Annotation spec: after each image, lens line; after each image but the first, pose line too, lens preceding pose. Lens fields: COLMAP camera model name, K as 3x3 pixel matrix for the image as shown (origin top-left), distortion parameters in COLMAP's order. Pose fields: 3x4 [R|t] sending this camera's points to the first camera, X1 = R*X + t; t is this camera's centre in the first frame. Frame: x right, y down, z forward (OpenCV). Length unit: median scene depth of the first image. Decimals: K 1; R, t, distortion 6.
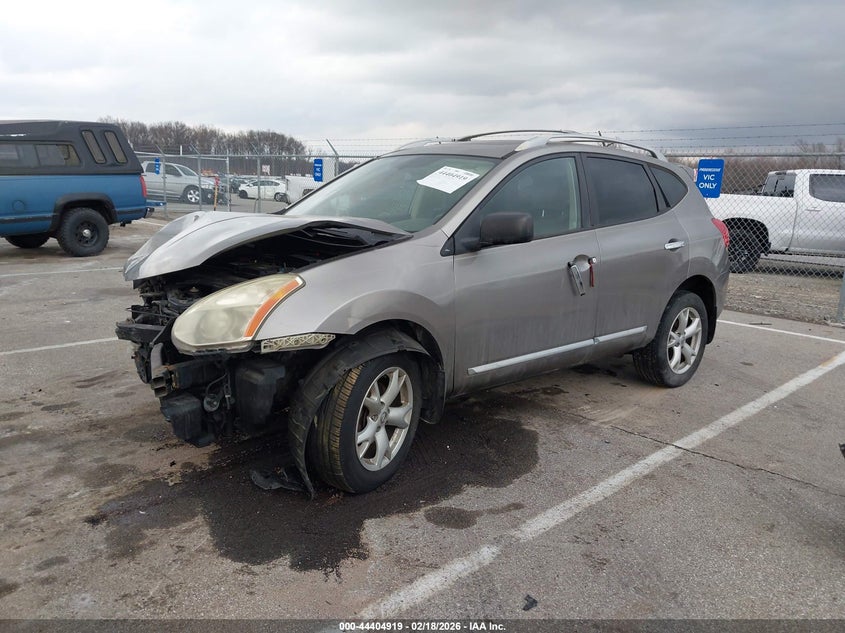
lens RADIAL K [[649.0, 0, 422.5], [0, 649.0, 316.5], [0, 0, 1]] dist [-0.009811, -0.003843]
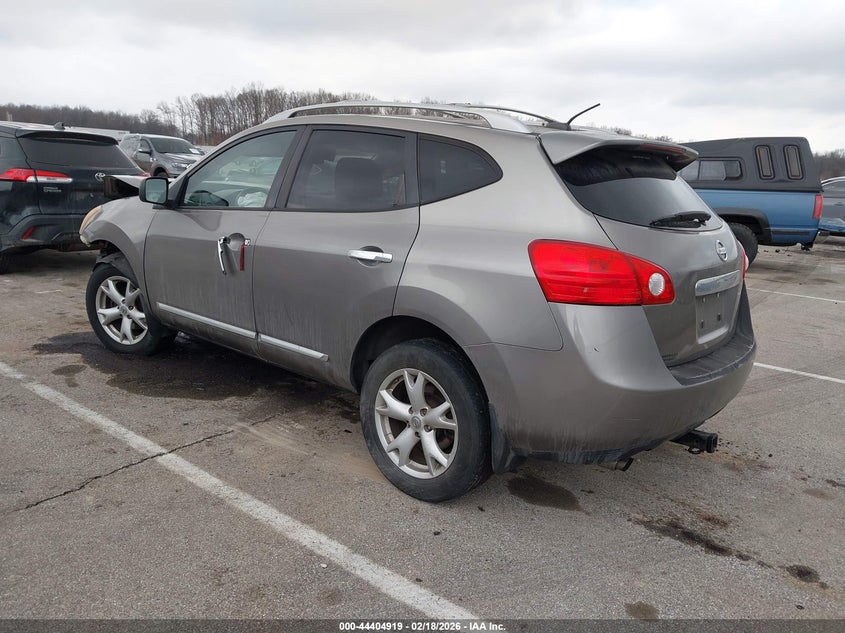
lens RADIAL K [[671.4, 0, 422.5], [0, 671.4, 316.5], [0, 0, 1]] dist [0.006459, 0.000785]
pose [[0.151601, 0.196389, -0.968735, 1.091341], [-0.254470, 0.954782, 0.153737, -0.172149], [0.955124, 0.223208, 0.194721, 0.947830]]
